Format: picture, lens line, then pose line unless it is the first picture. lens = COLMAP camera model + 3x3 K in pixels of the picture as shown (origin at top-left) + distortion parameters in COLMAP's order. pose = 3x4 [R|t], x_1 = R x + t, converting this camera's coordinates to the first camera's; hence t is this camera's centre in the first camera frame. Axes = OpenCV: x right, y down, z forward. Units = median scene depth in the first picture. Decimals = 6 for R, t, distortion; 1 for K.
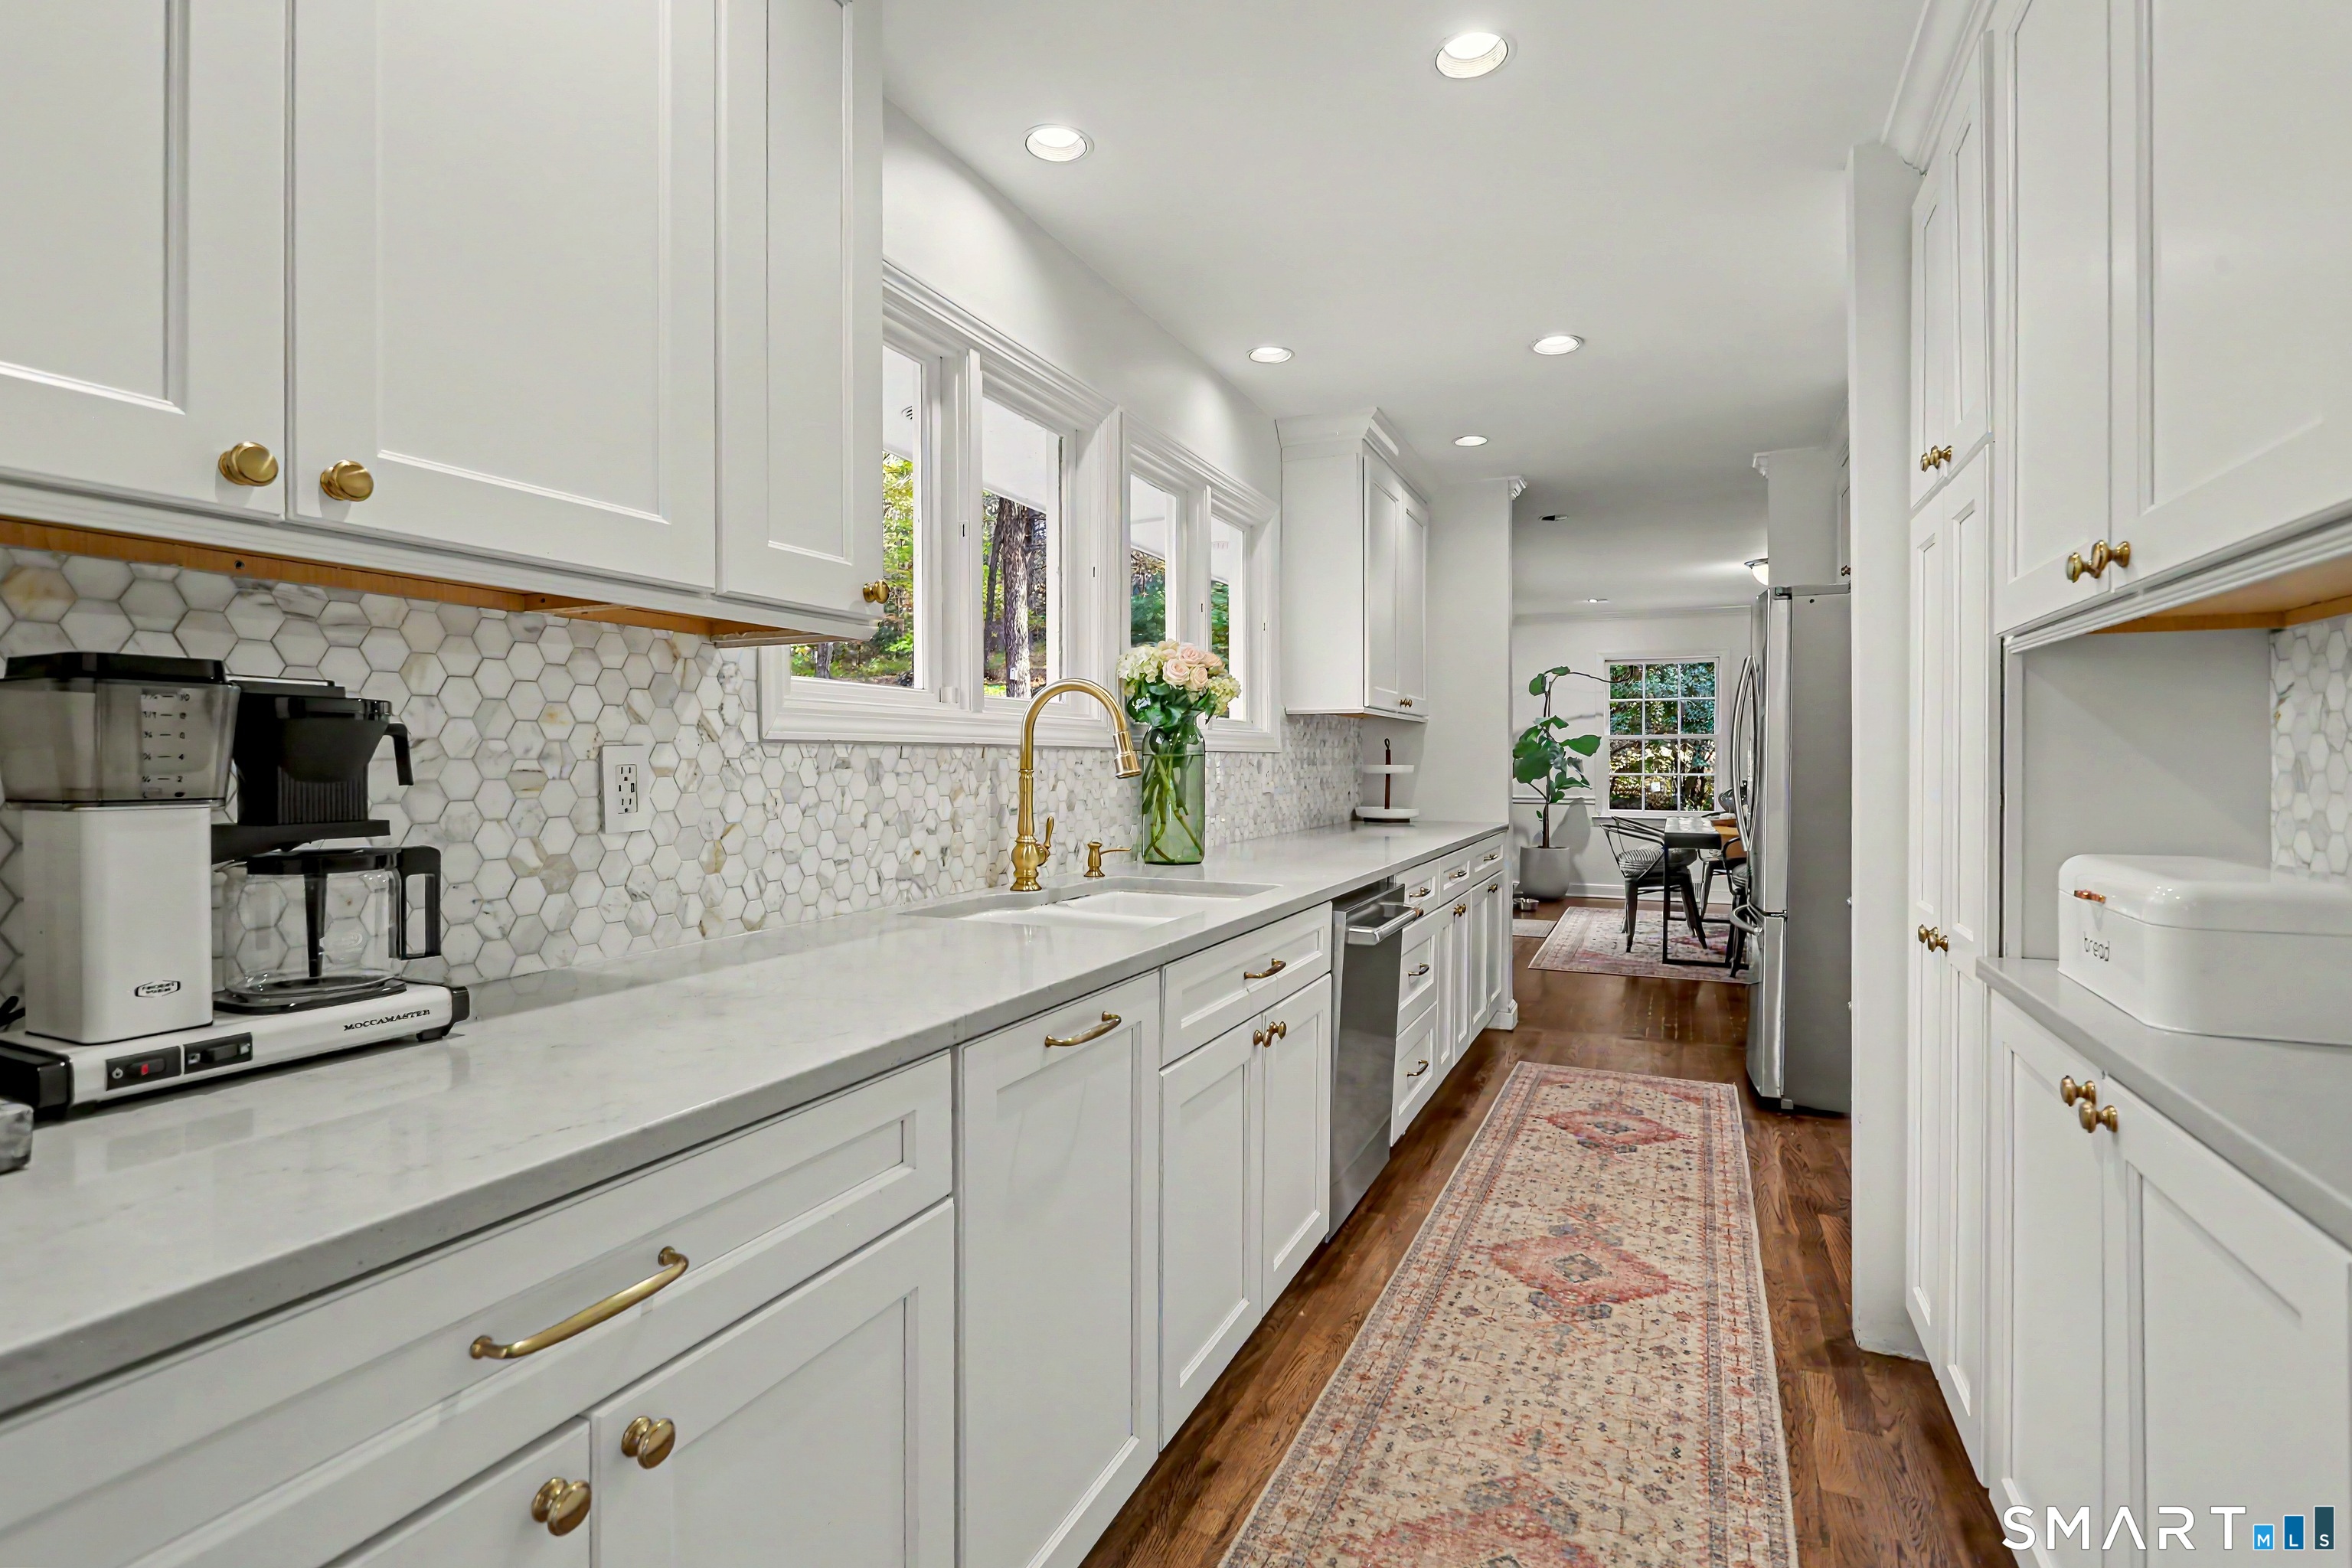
lens RADIAL K [[1138.1, 0, 1174.7], [0, 1138.1, 771.2], [0, 0, 1]] dist [0.000316, 0.000568]
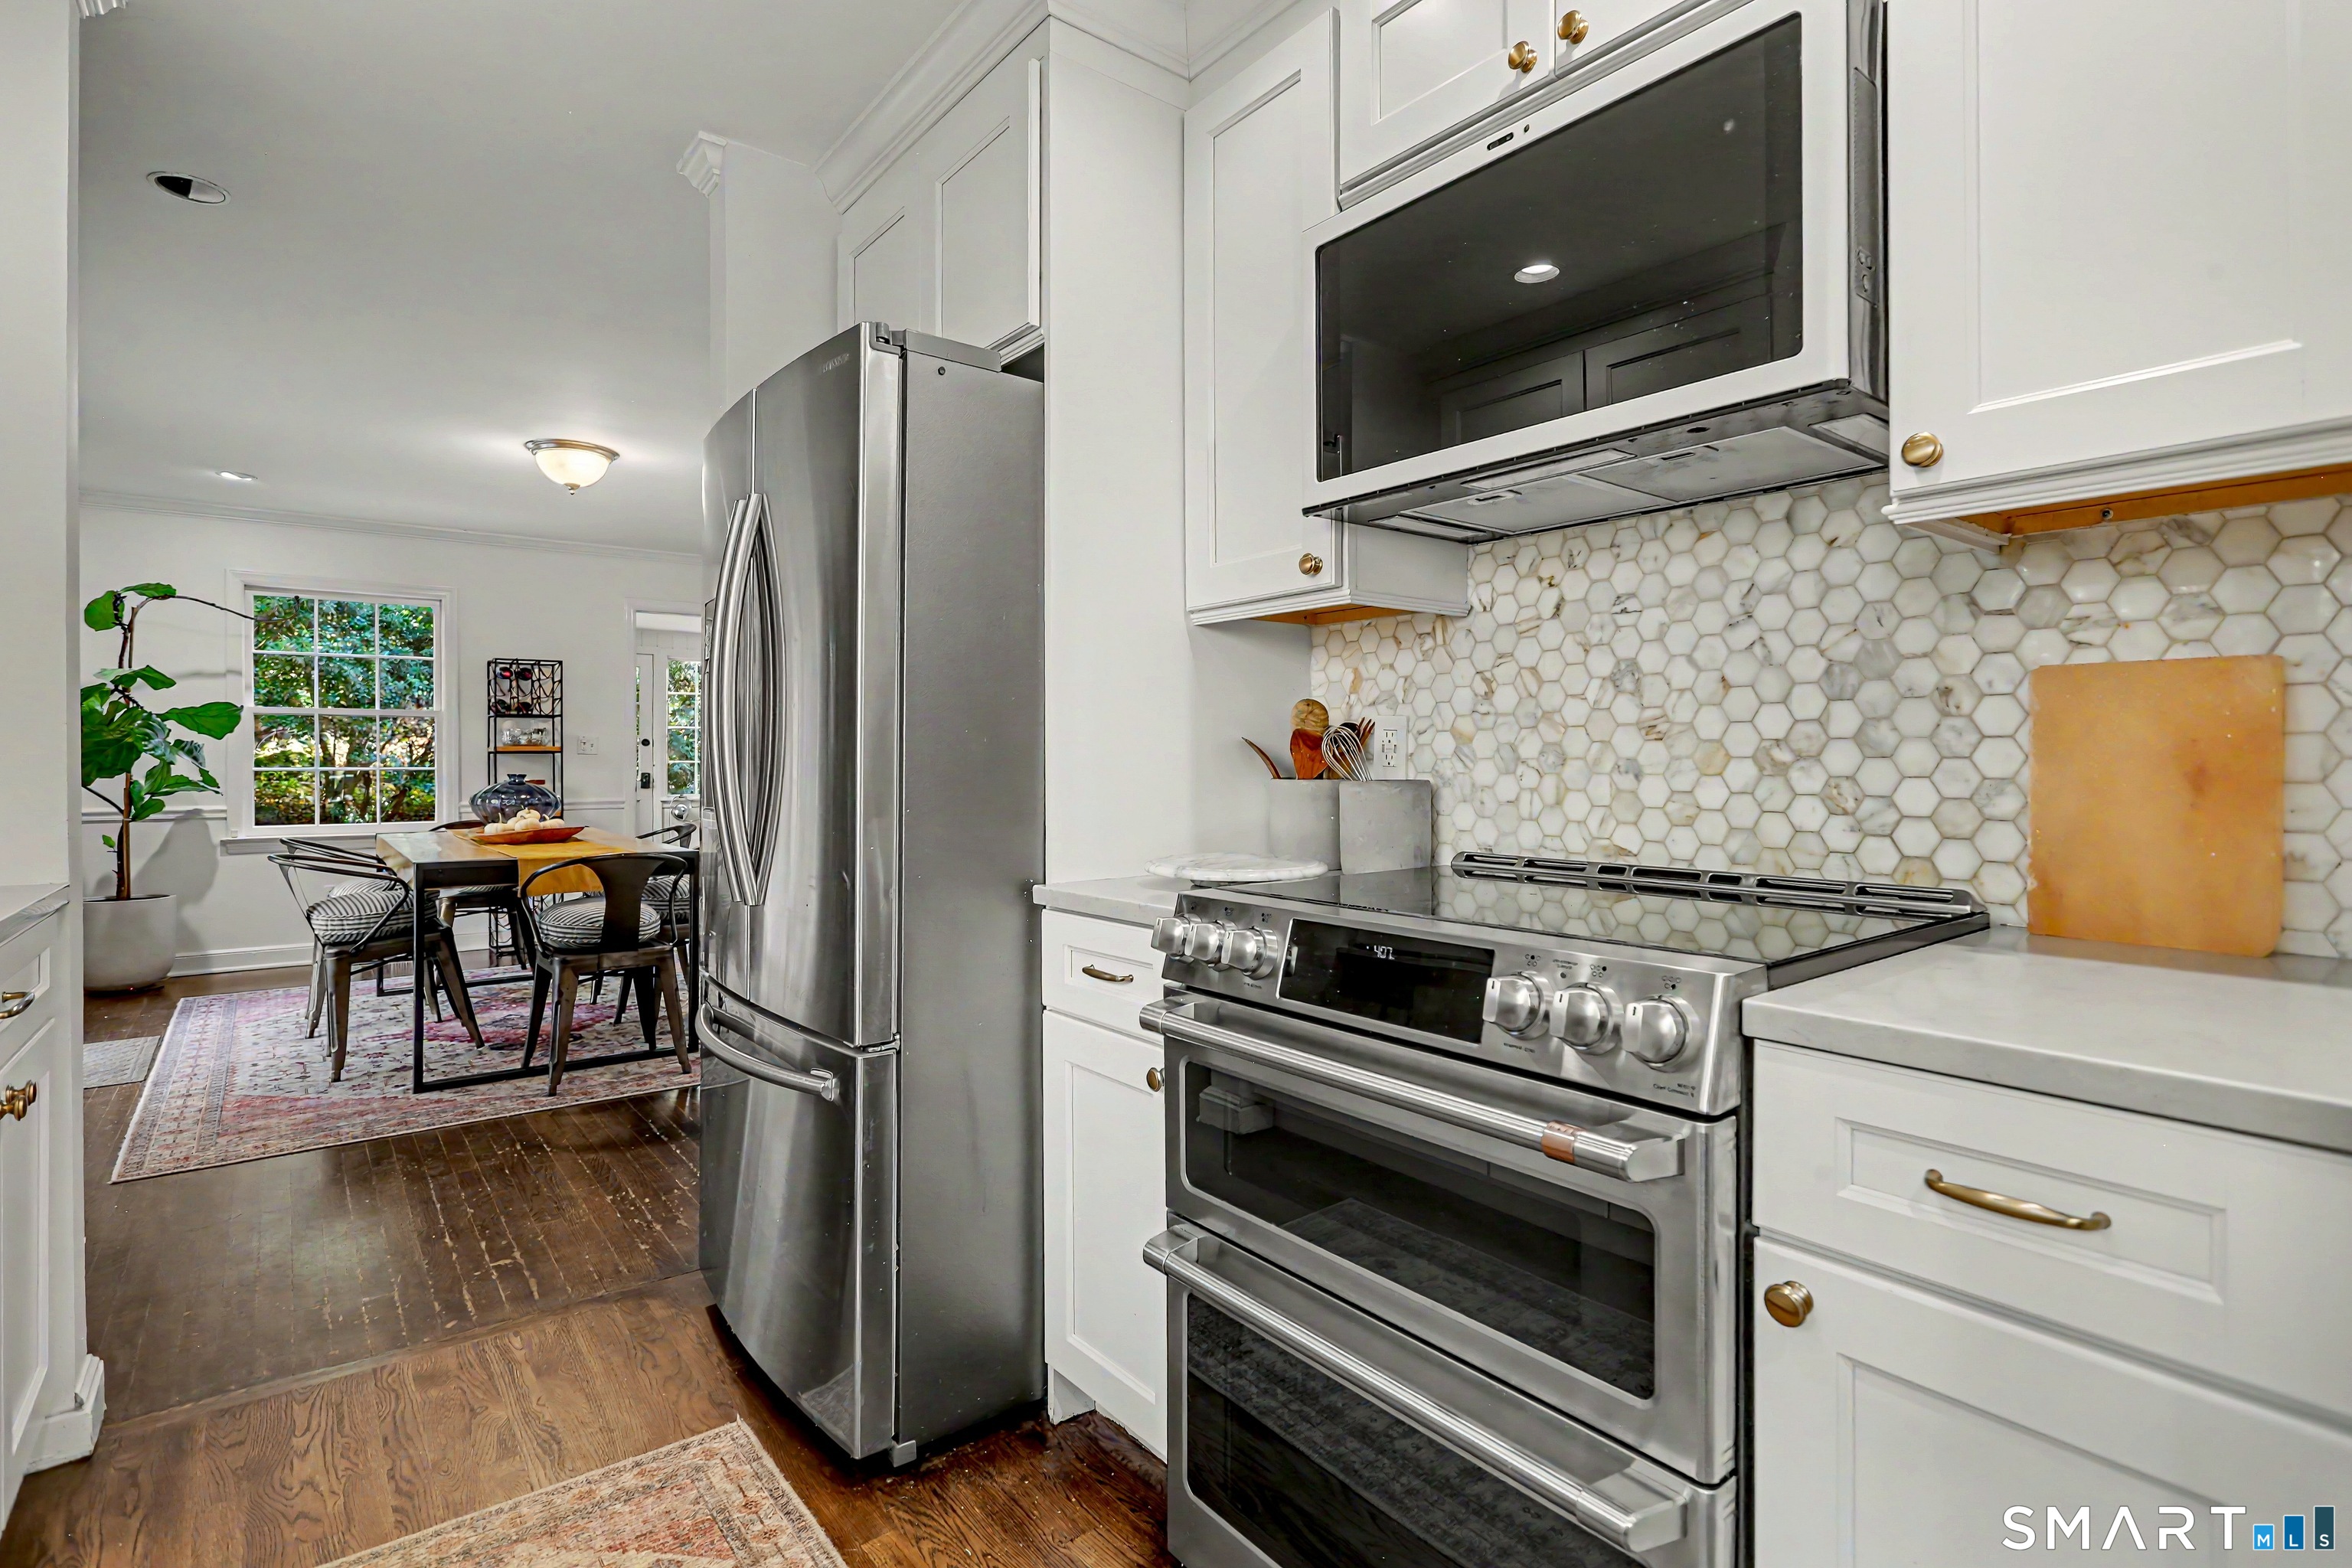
lens RADIAL K [[1138.1, 0, 1167.8], [0, 1138.1, 750.5], [0, 0, 1]] dist [0.000316, 0.000568]
pose [[0.473603, 0.000927, 0.880738, 0.084085], [0.014751, 0.999851, -0.008985, 0.006375], [-0.880615, 0.017247, 0.473519, 0.315224]]
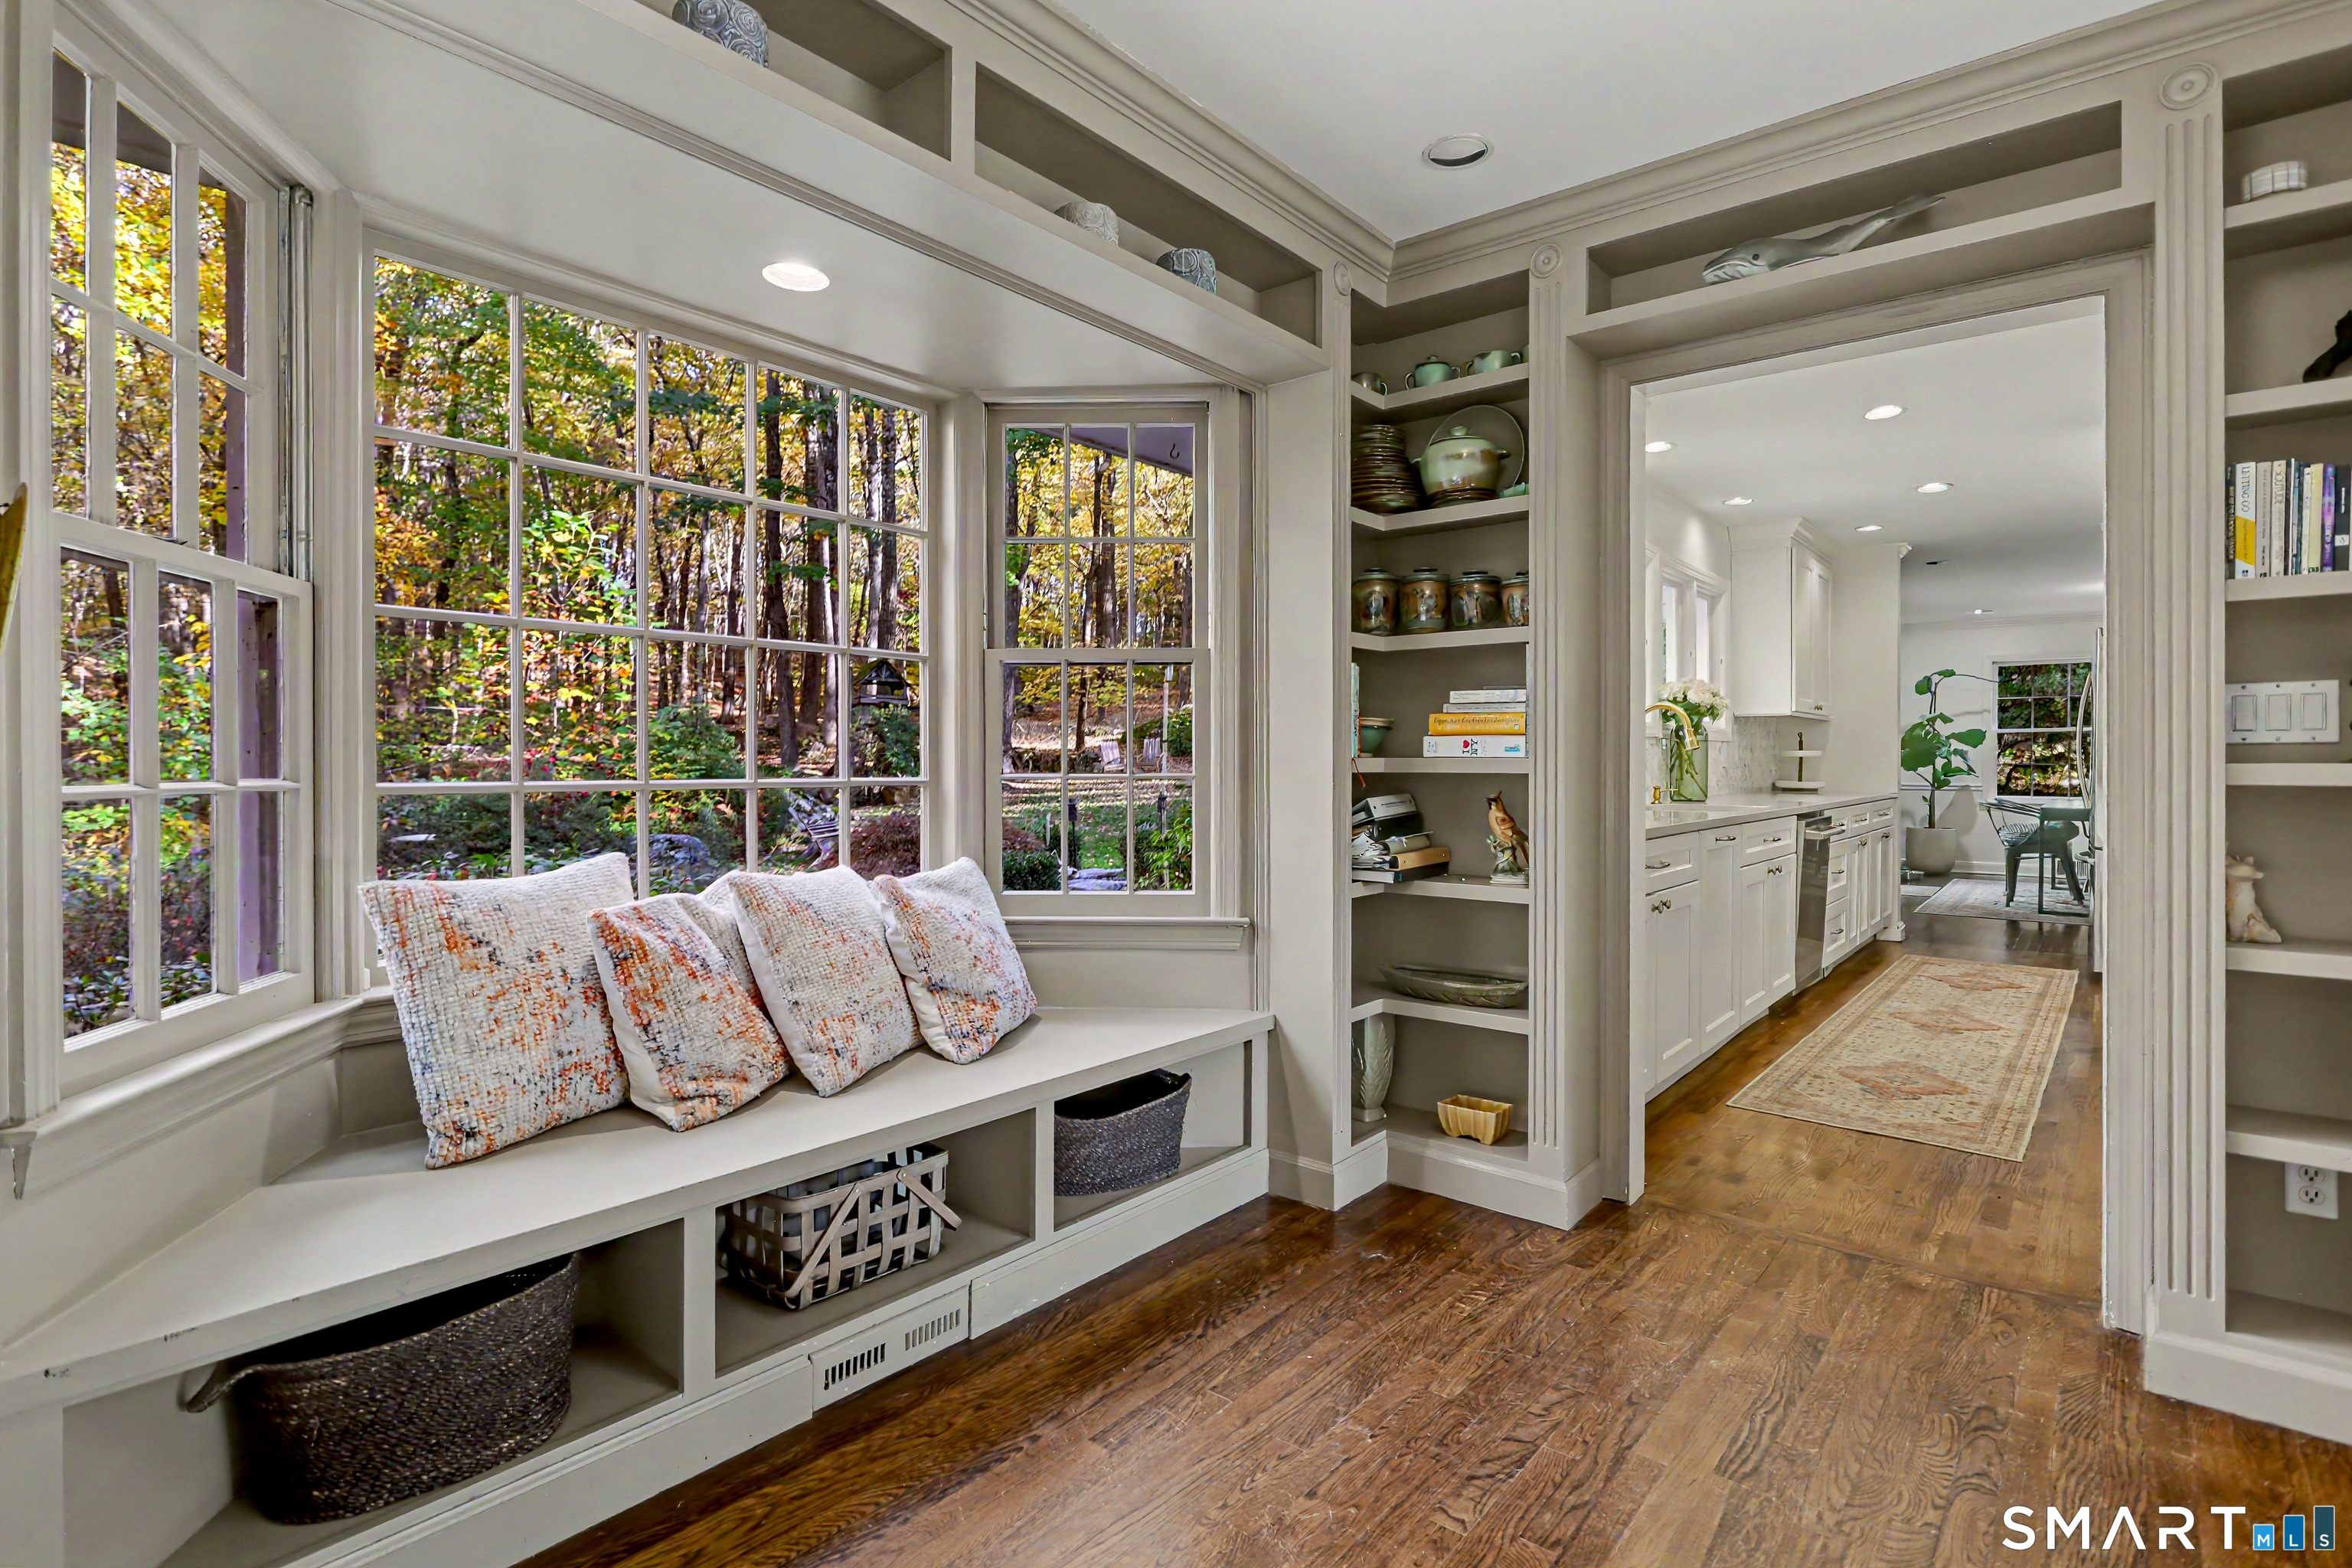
lens RADIAL K [[1138.1, 0, 1178.8], [0, 1138.1, 764.6], [0, 0, 1]] dist [0.000316, 0.000568]
pose [[0.963020, 0.001816, -0.269425, -0.108070], [-0.003097, 0.999986, -0.004327, 0.012404], [0.269413, 0.005002, 0.963012, -0.350008]]
